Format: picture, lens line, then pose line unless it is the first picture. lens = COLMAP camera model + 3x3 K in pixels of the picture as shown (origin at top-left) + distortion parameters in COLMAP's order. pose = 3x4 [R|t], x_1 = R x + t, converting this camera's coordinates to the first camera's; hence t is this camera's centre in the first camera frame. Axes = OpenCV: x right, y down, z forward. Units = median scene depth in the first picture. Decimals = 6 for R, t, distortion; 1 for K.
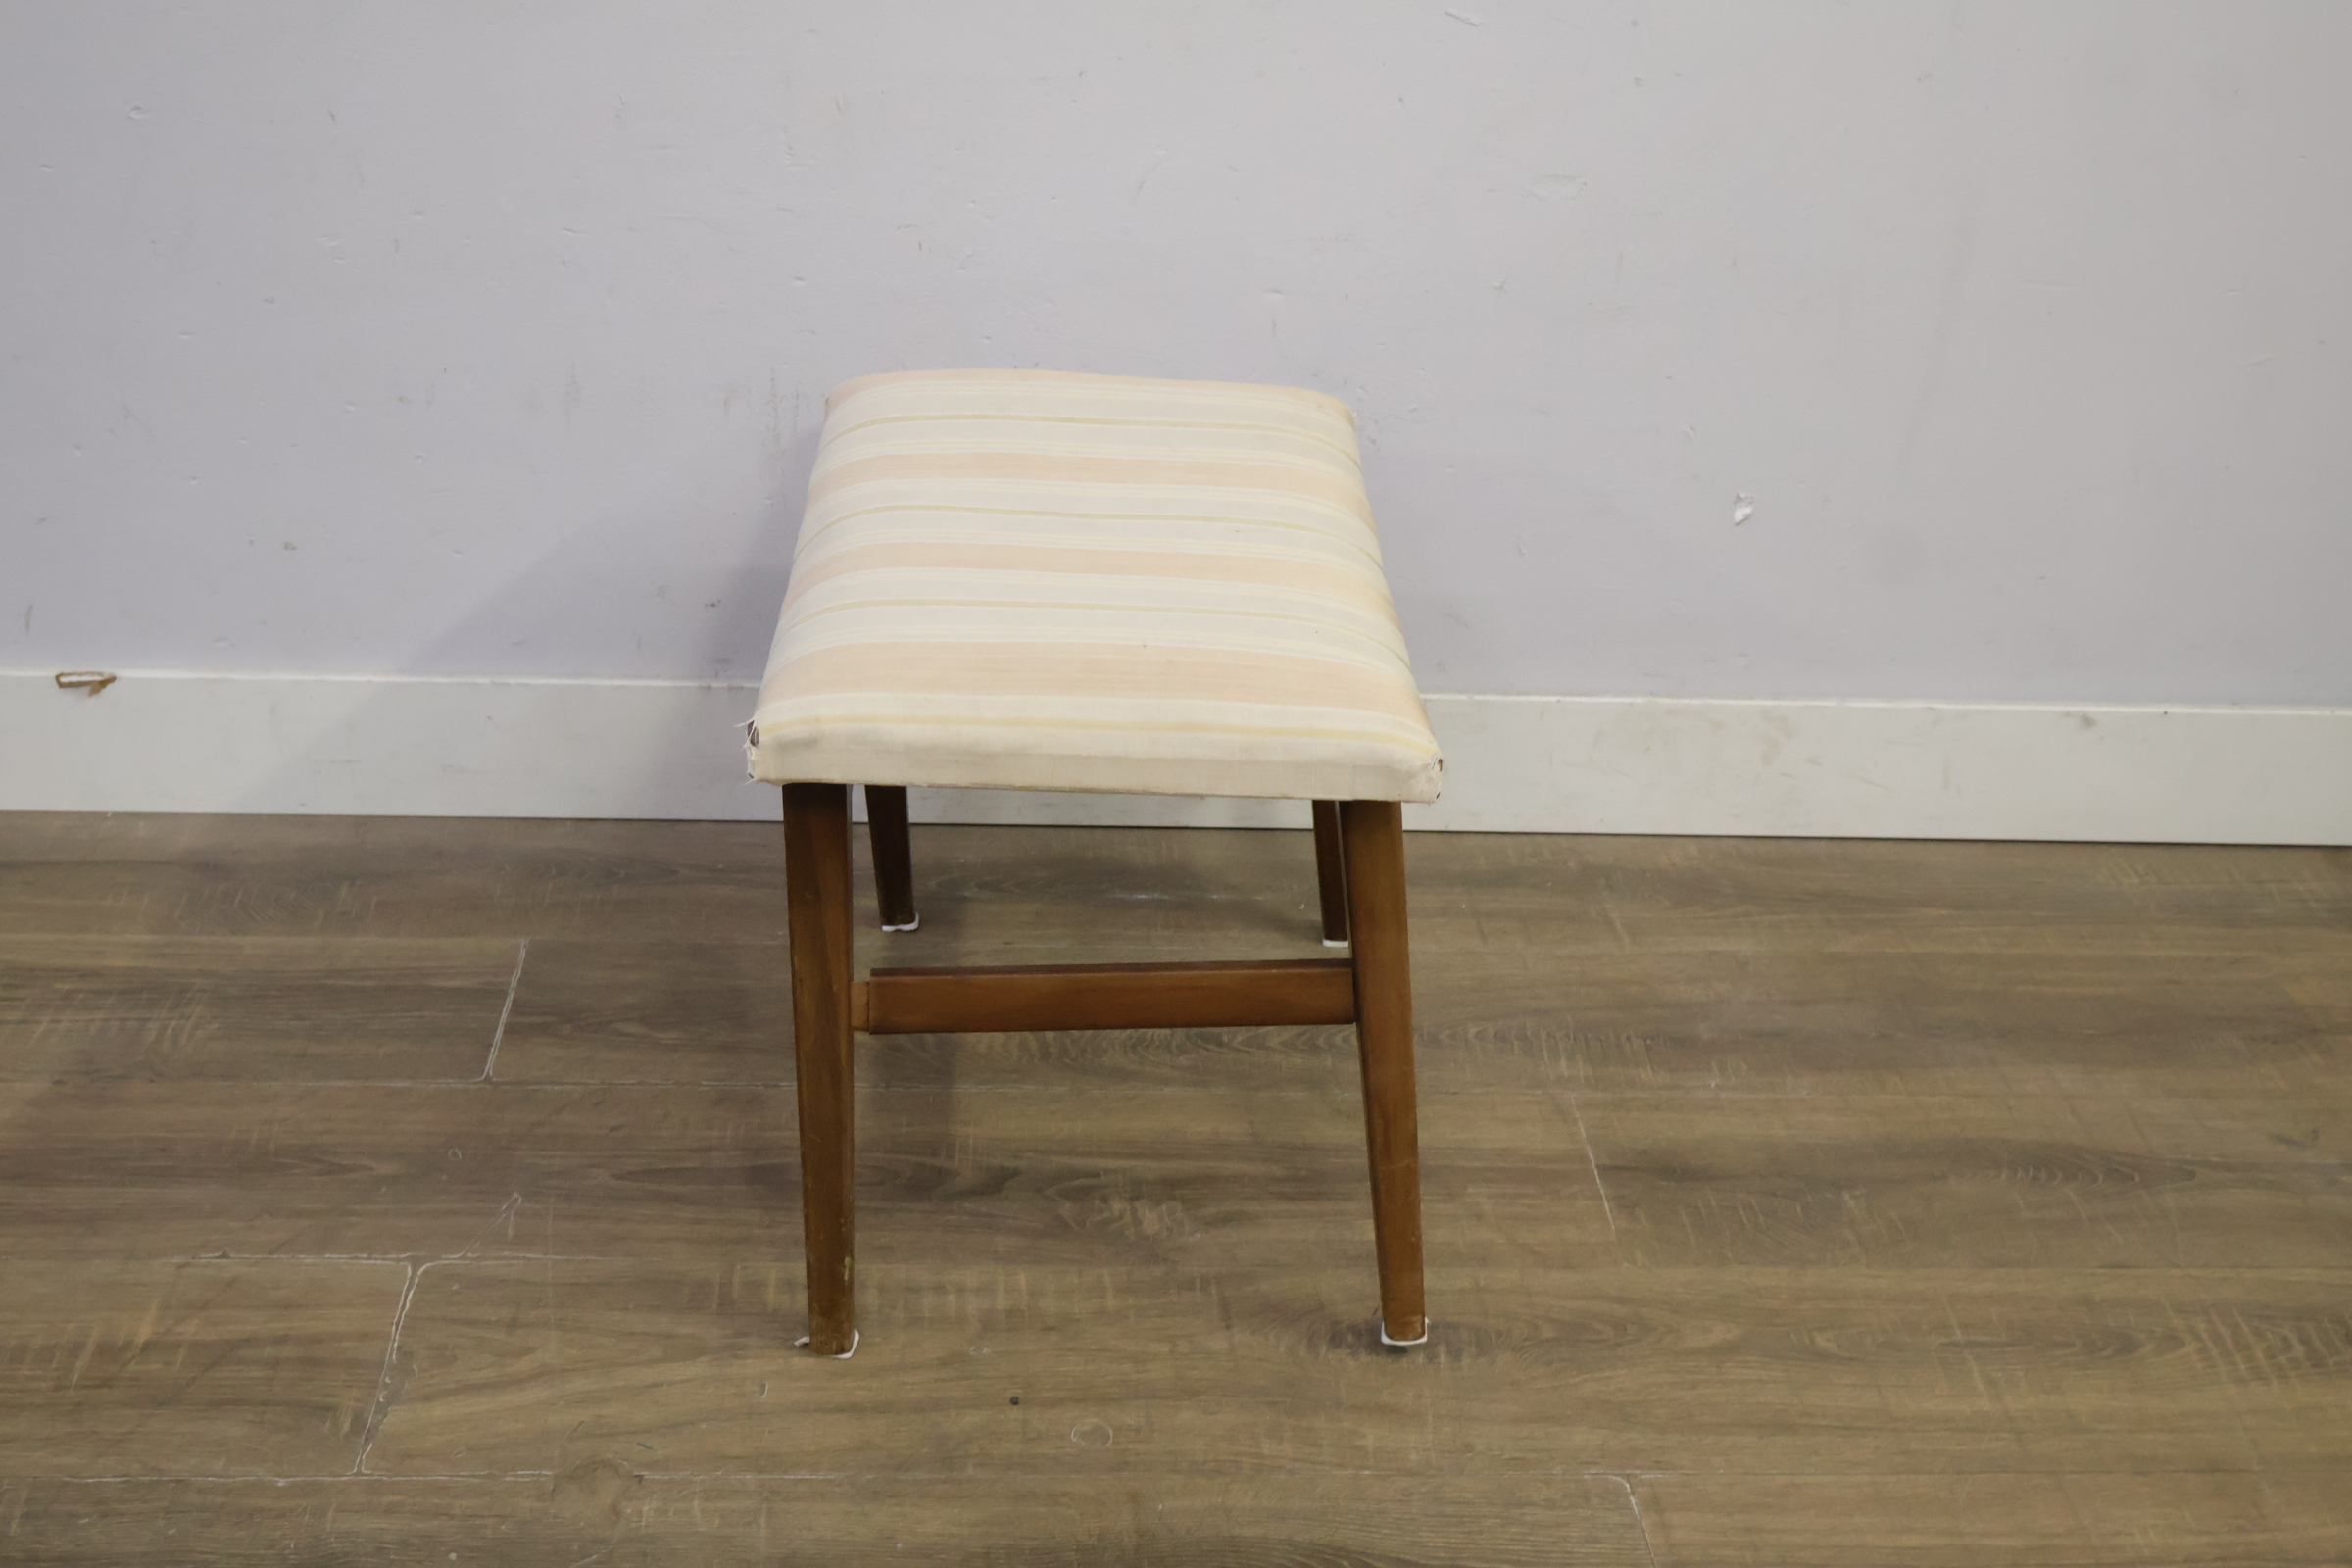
lens RADIAL K [[2889.6, 0, 1172.7], [0, 2889.6, 777.3], [0, 0, 1]] dist [-0.001012, 0.000000]
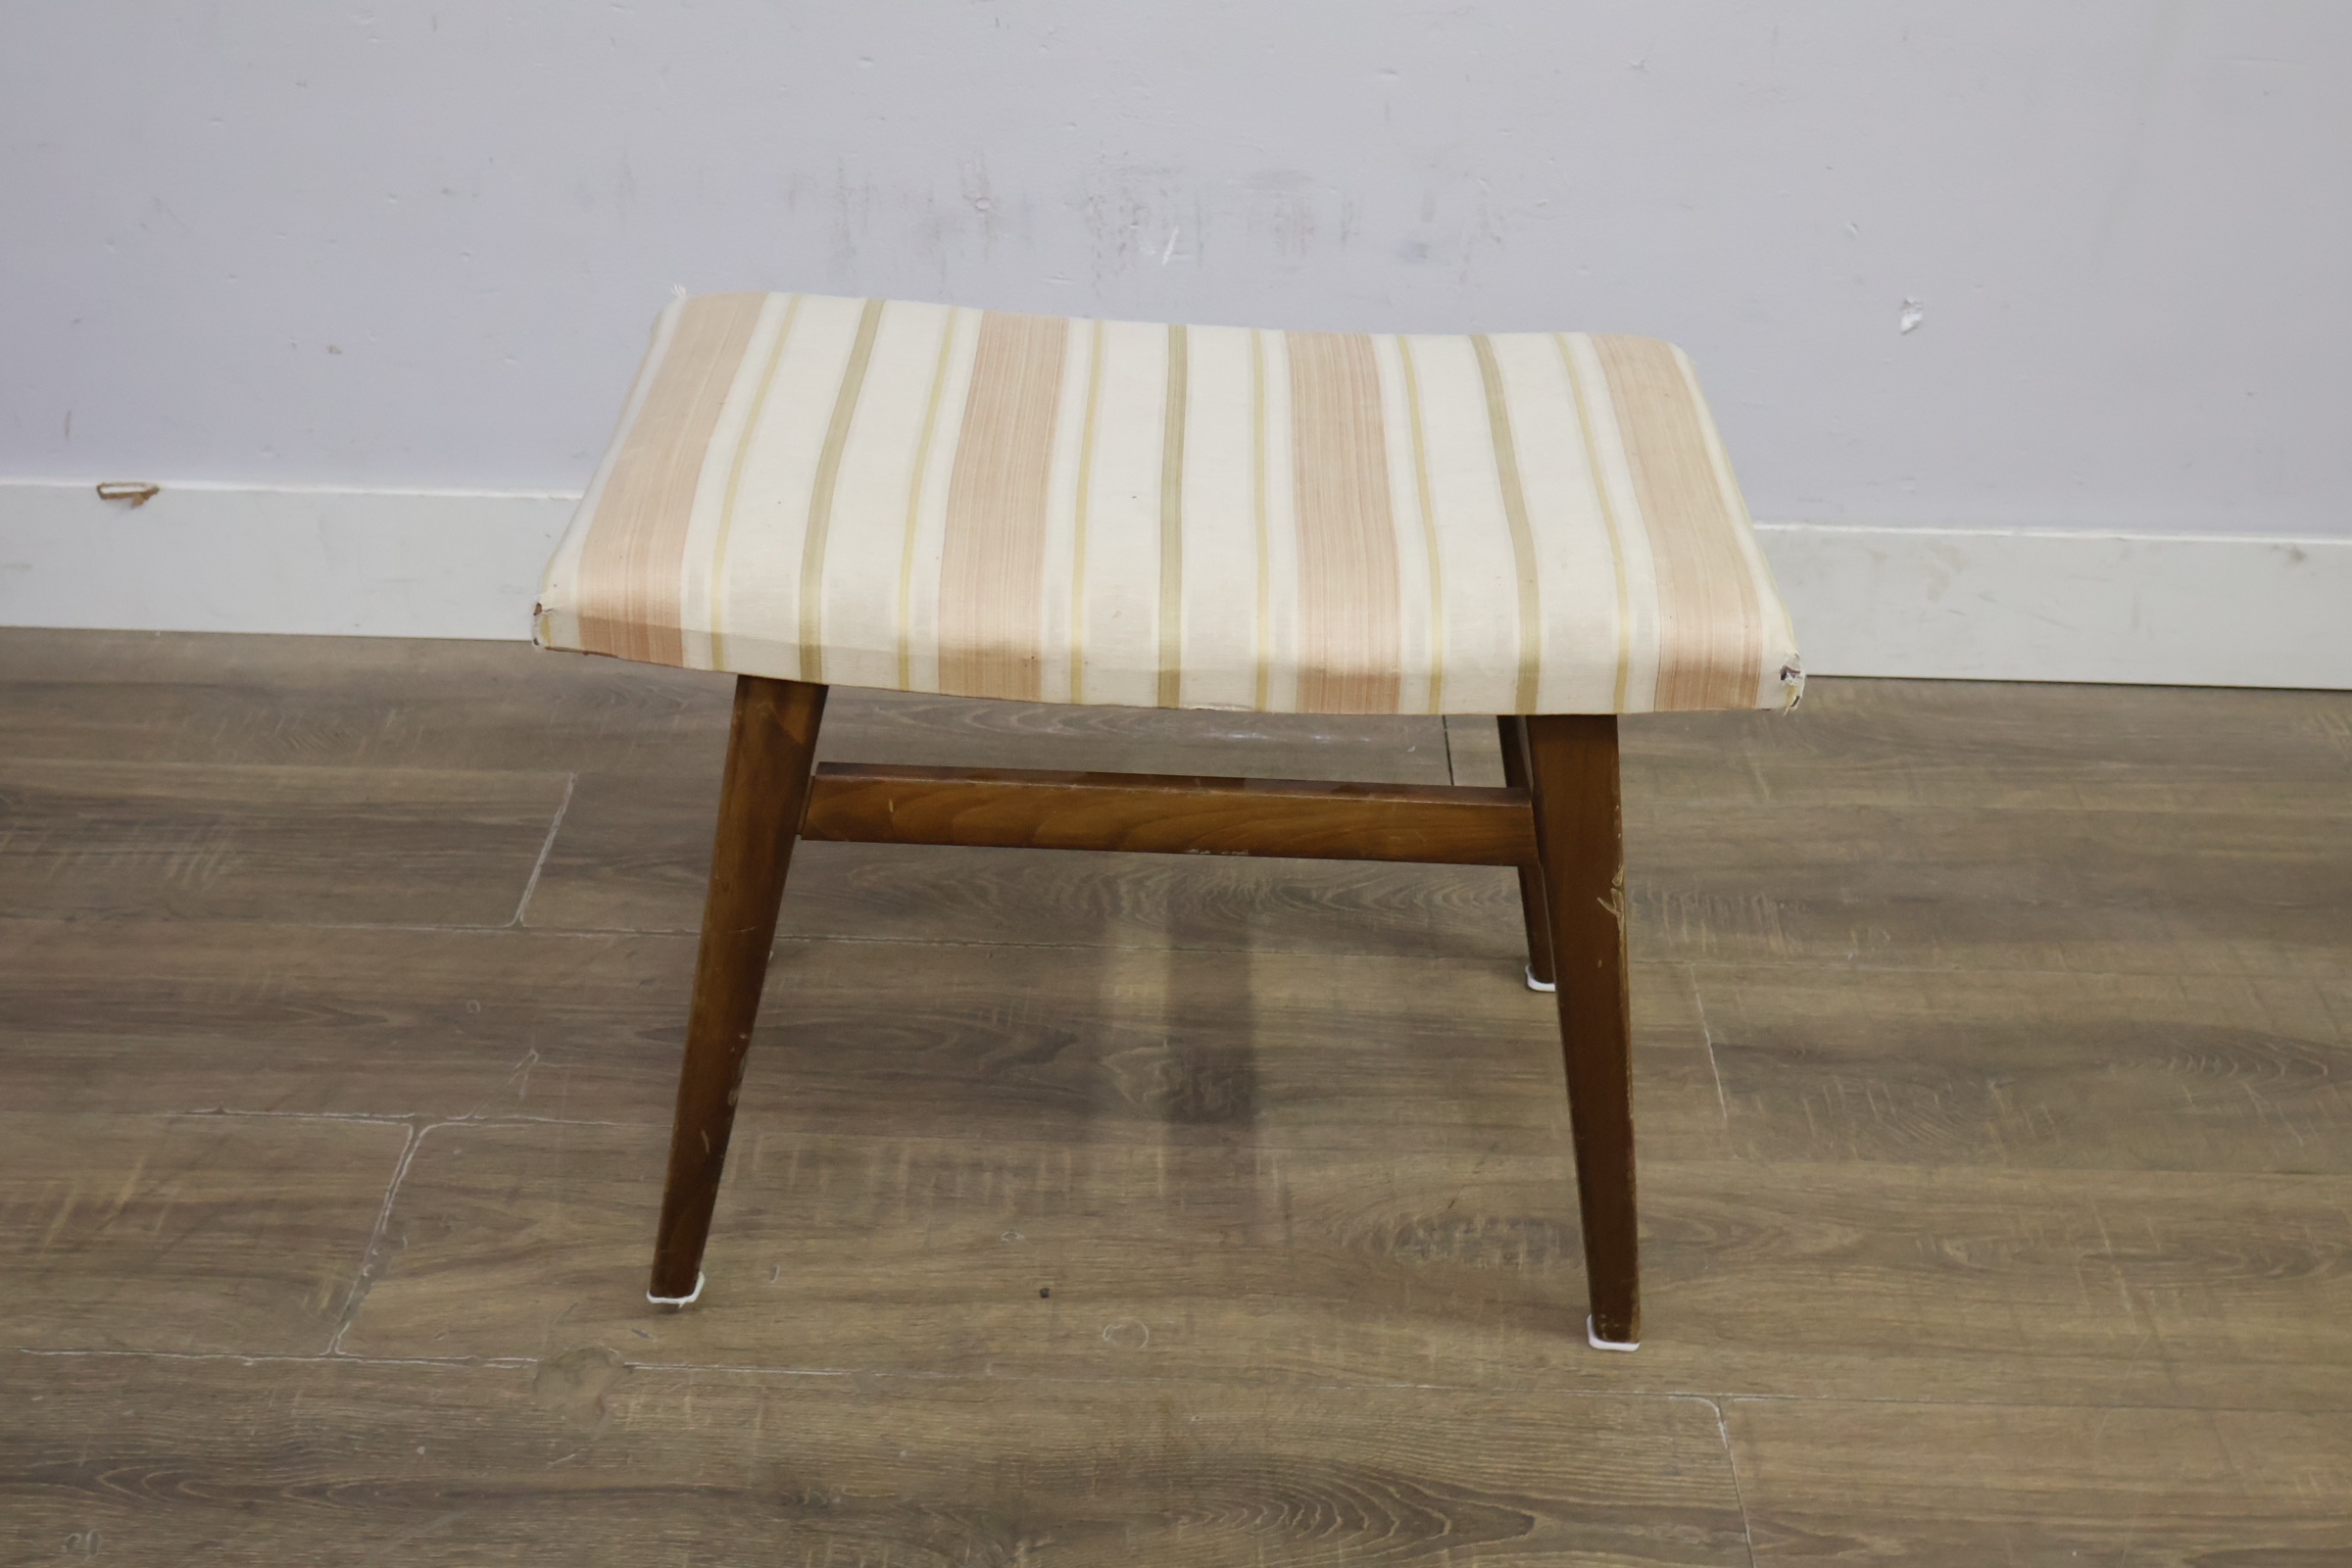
lens RADIAL K [[2889.6, 0, 1178.9], [0, 2889.6, 767.2], [0, 0, 1]] dist [-0.001012, 0.000000]
pose [[0.996874, 0.015703, -0.077426, 0.051334], [-0.010916, 0.998024, 0.061876, -0.007065], [0.078245, -0.060837, 0.995076, 0.094934]]
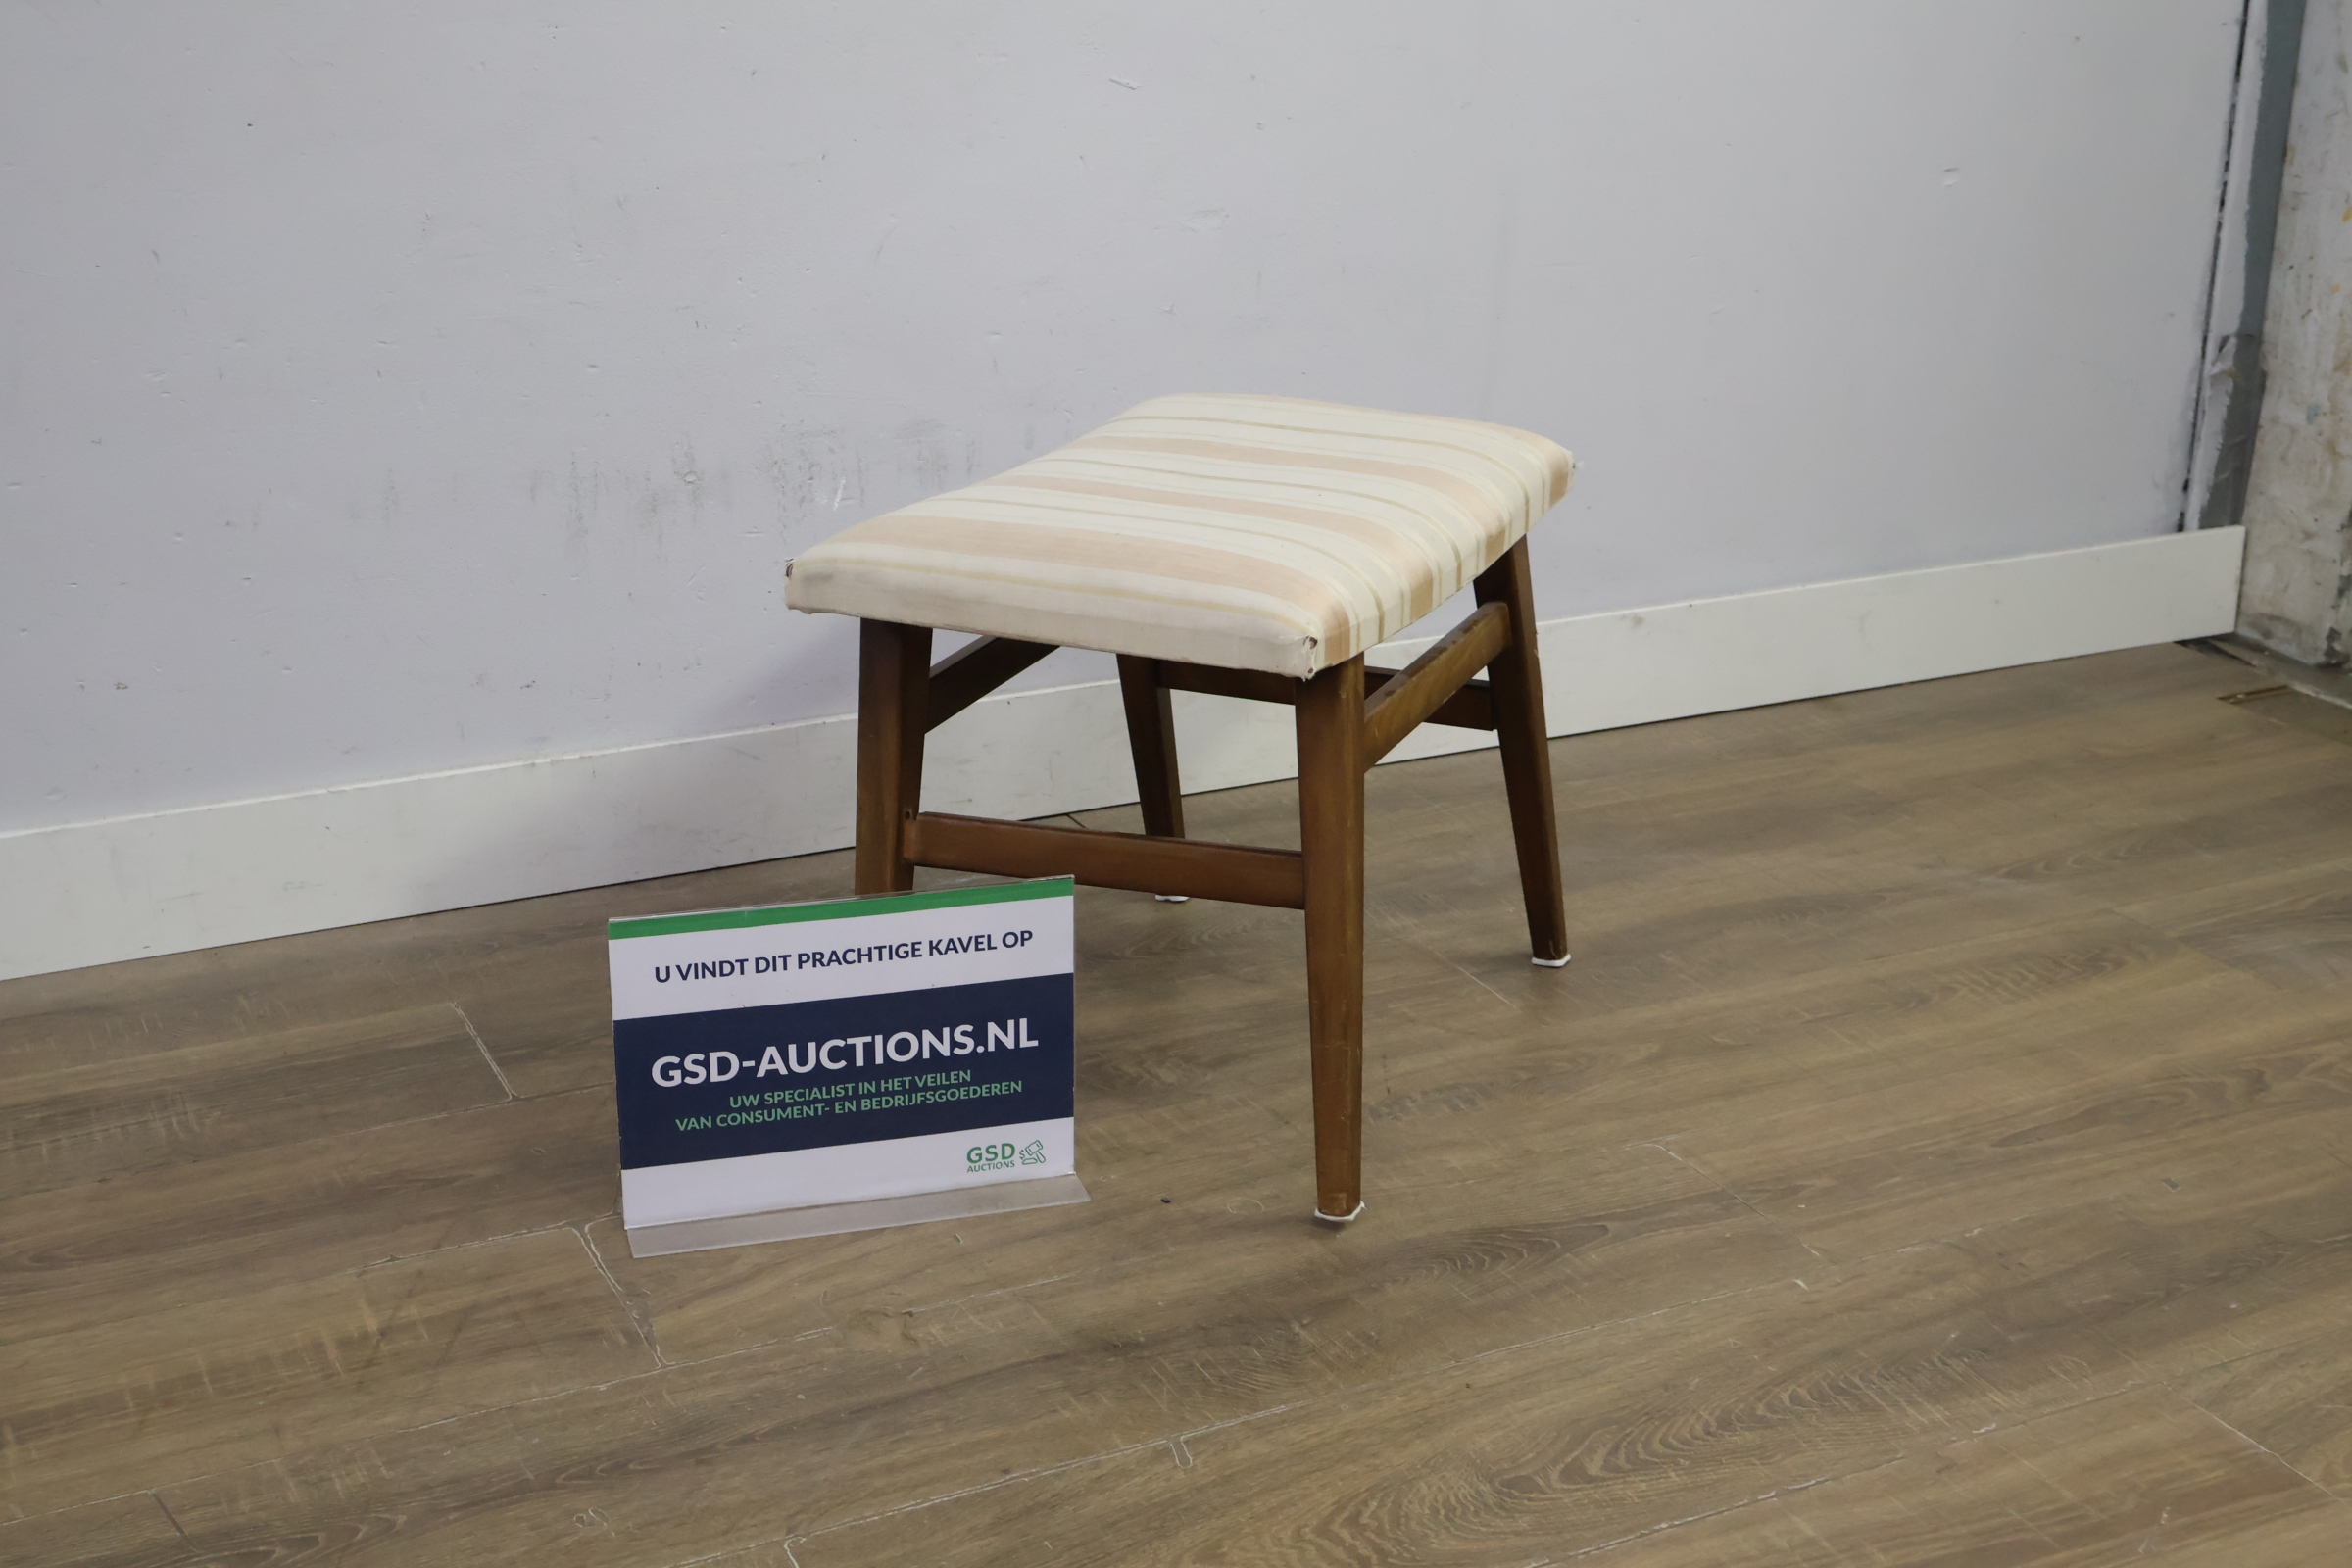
lens RADIAL K [[2889.6, 0, 1166.6], [0, 2889.6, 766.9], [0, 0, 1]] dist [-0.001012, 0.000000]
pose [[0.921138, -0.162756, 0.353576, -0.397239], [0.205591, 0.974772, -0.086904, 0.135875], [-0.330511, 0.152743, 0.931360, -0.086512]]
